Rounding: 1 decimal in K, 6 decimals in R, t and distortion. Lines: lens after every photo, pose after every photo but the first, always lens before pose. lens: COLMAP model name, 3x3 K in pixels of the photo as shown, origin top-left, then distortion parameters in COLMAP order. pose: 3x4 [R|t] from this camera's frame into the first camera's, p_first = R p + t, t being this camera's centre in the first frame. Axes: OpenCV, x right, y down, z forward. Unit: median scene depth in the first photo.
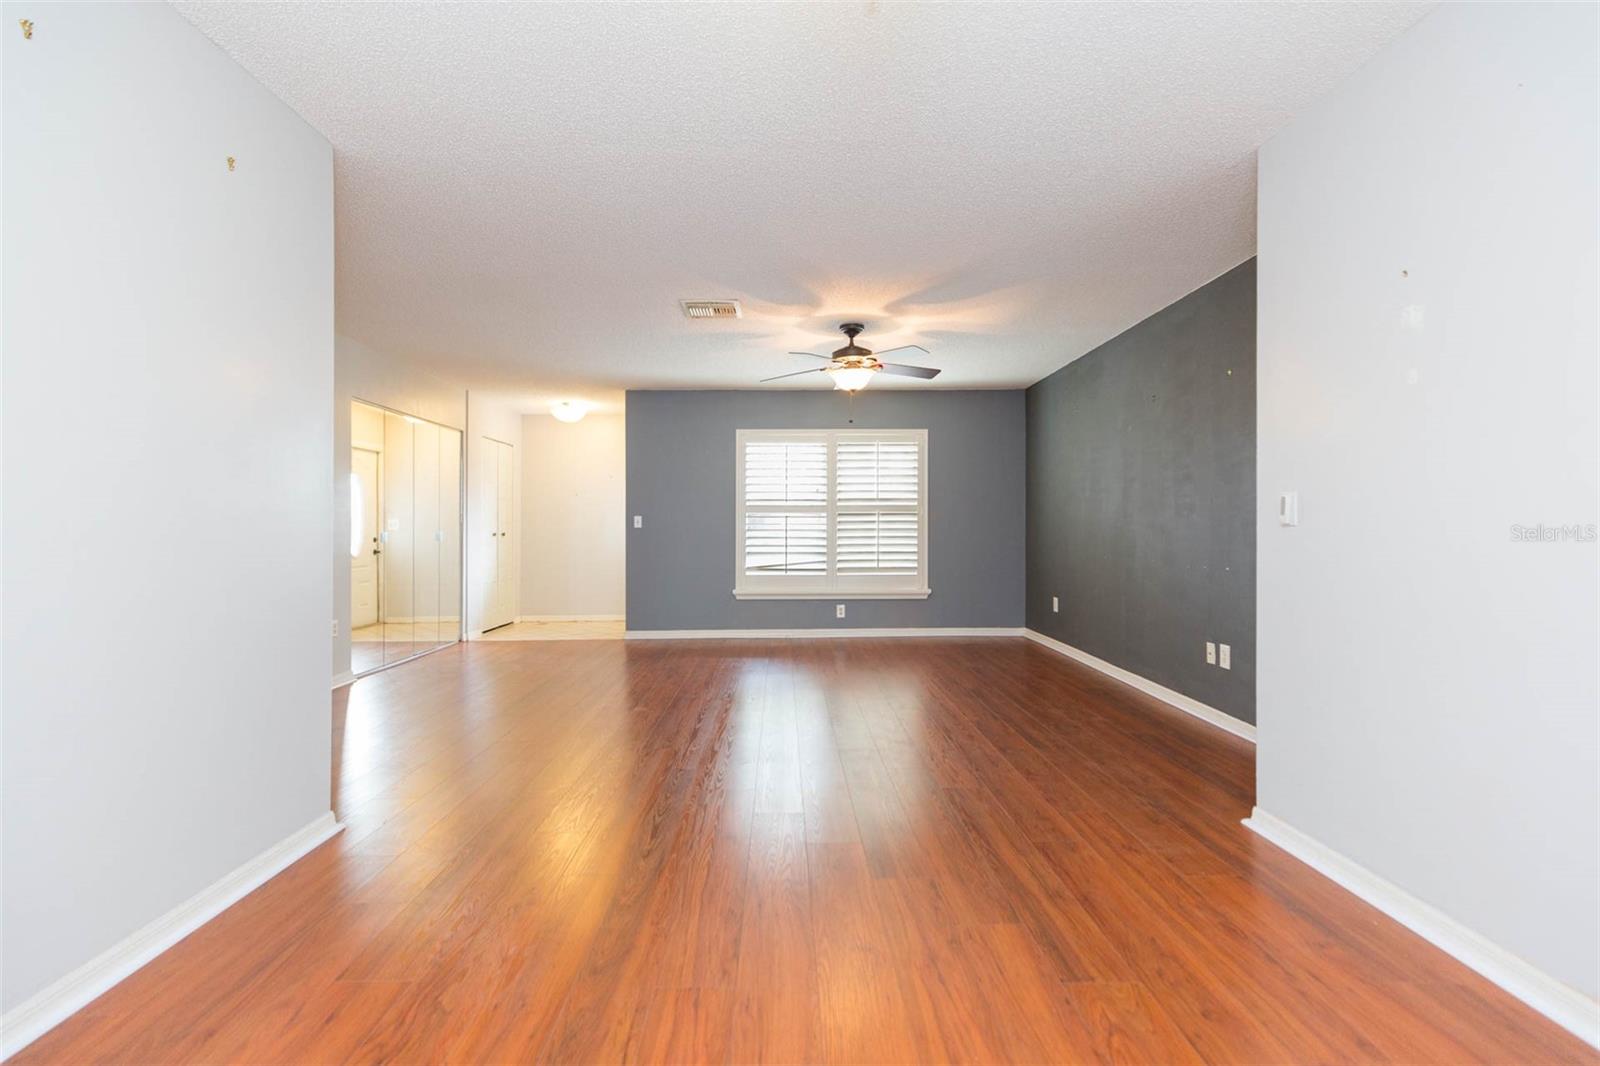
lens RADIAL K [[729.1, 0, 802.8], [0, 729.1, 544.5], [0, 0, 1]] dist [-0.000695, 0.000175]
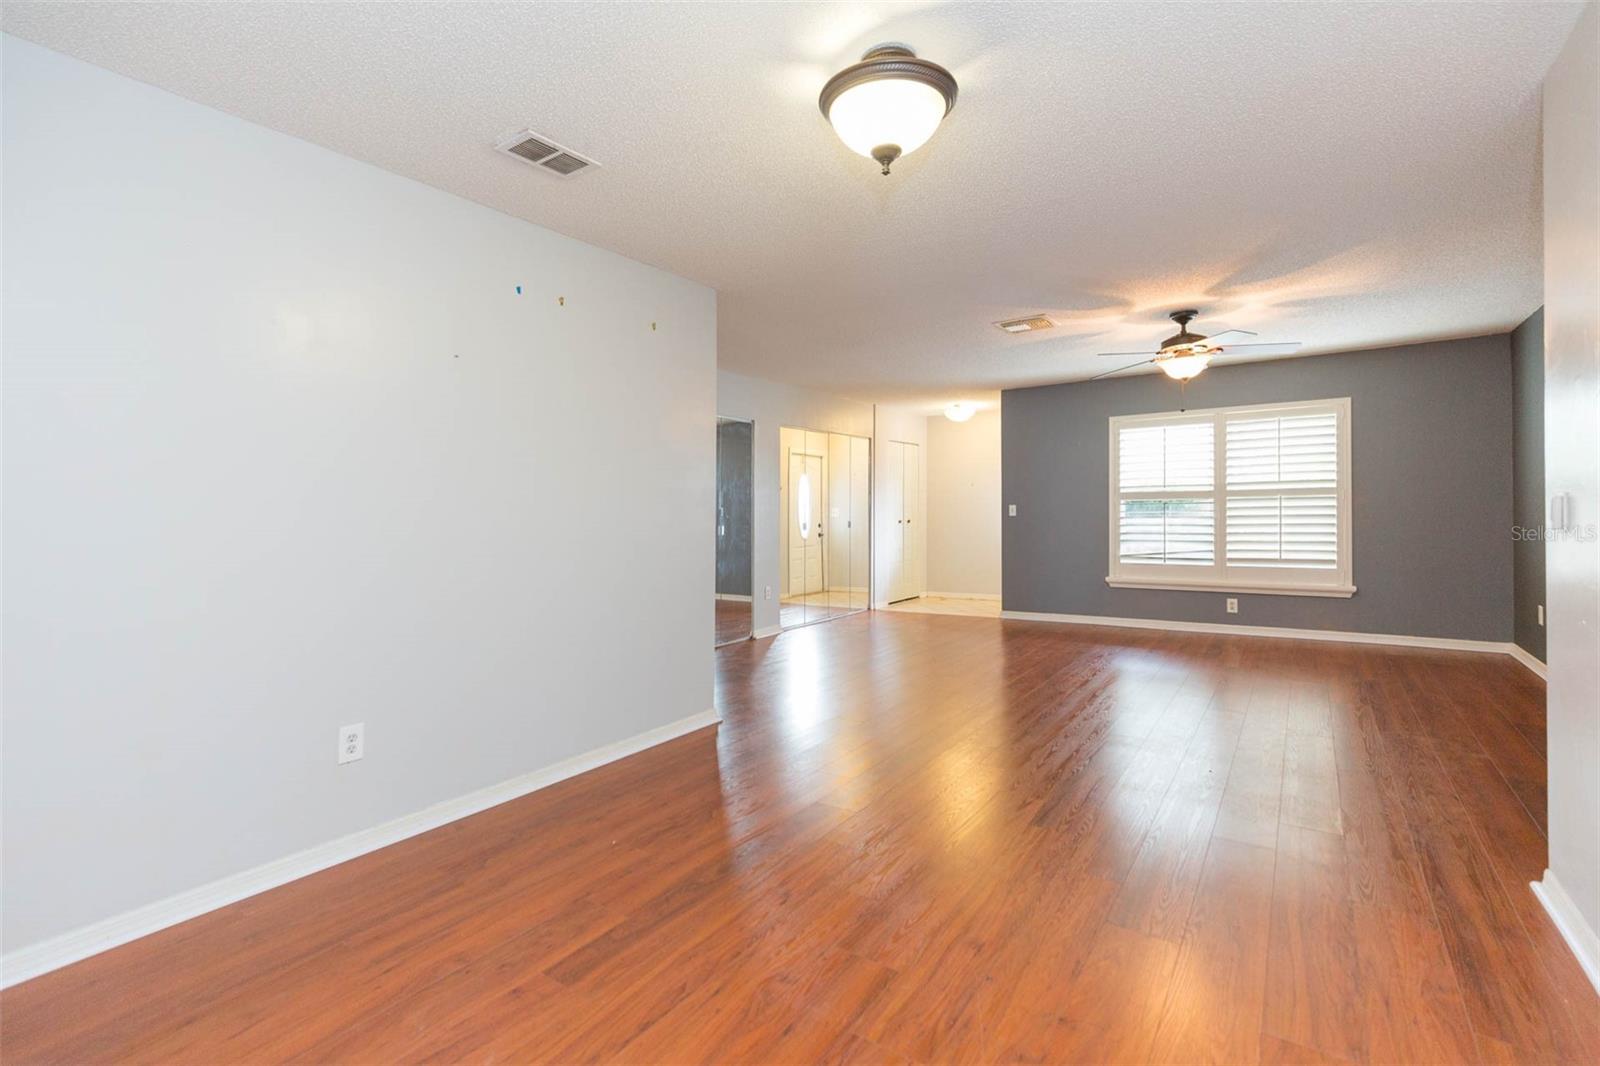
lens RADIAL K [[732.5, 0, 802.4], [0, 732.5, 515.3], [0, 0, 1]] dist [0.000927, 0.000504]
pose [[0.811697, -0.005882, -0.584049, 0.154022], [-0.000038, 0.999949, -0.010124, -0.012617], [0.584078, 0.008240, 0.811655, -0.064083]]
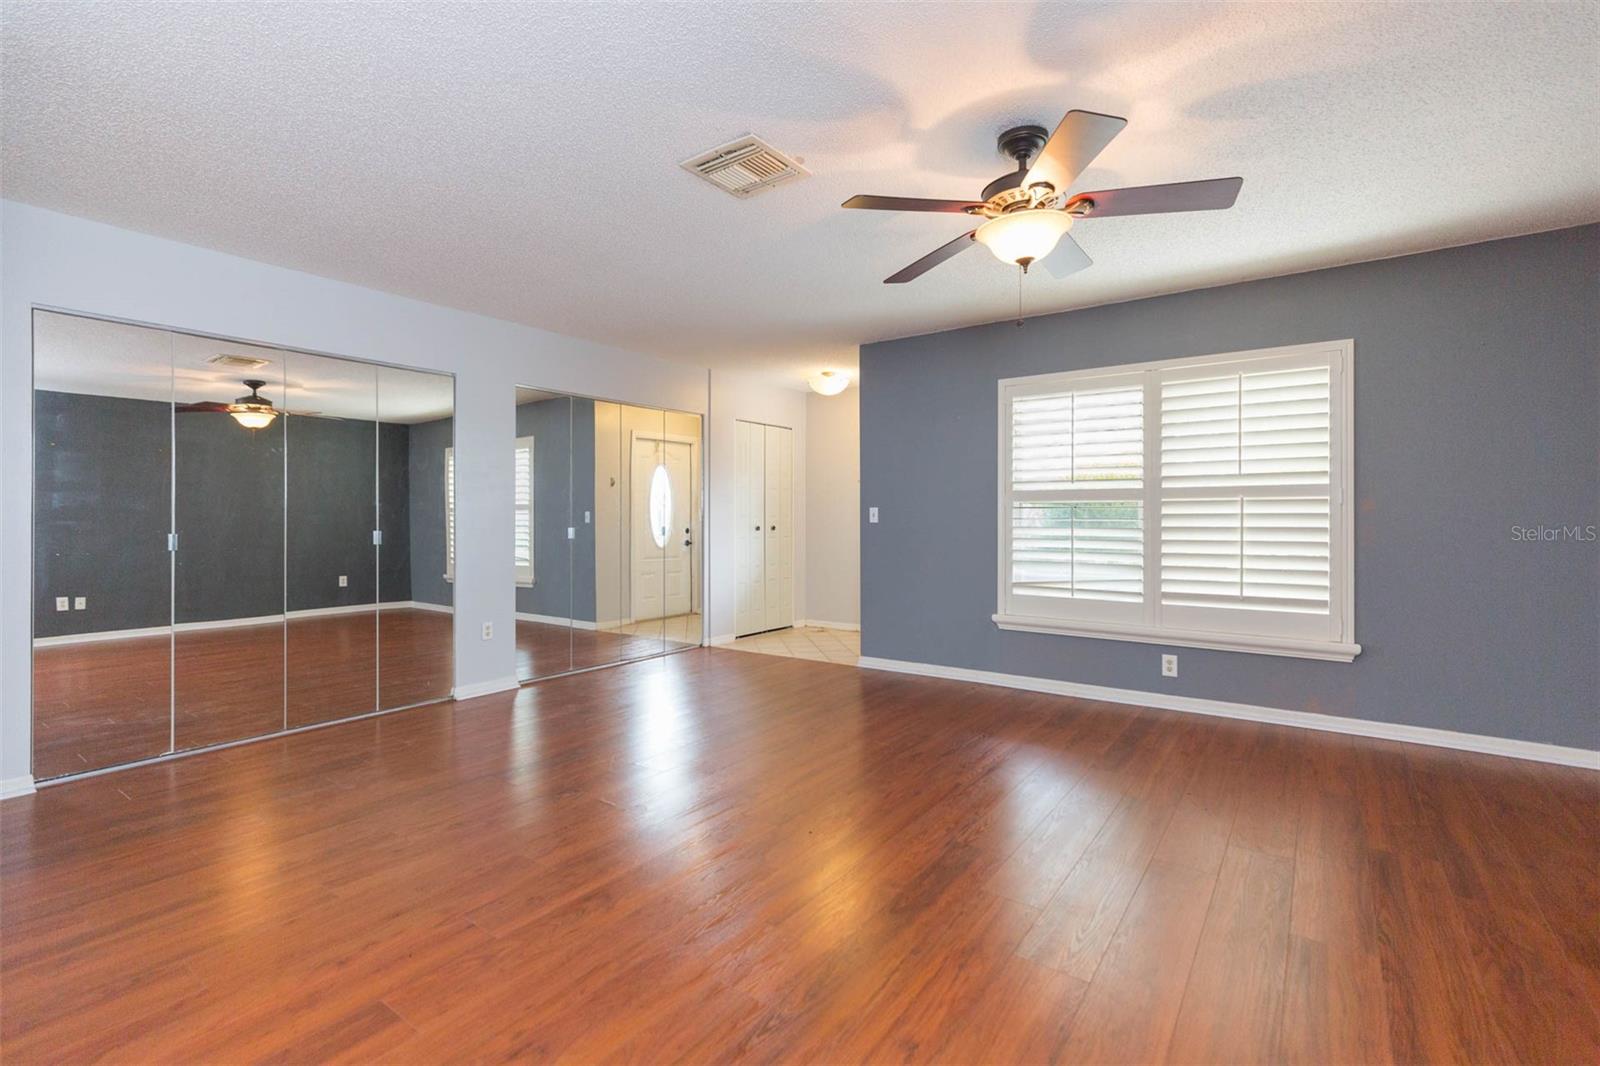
lens RADIAL K [[711.6, 0, 830.2], [0, 711.6, 510.4], [0, 0, 1]] dist [0.003814, 0.000345]
pose [[0.800992, -0.001563, -0.598672, 0.180583], [-0.012794, 0.999723, -0.019729, -0.020188], [0.598538, 0.023462, 0.800751, 0.372324]]
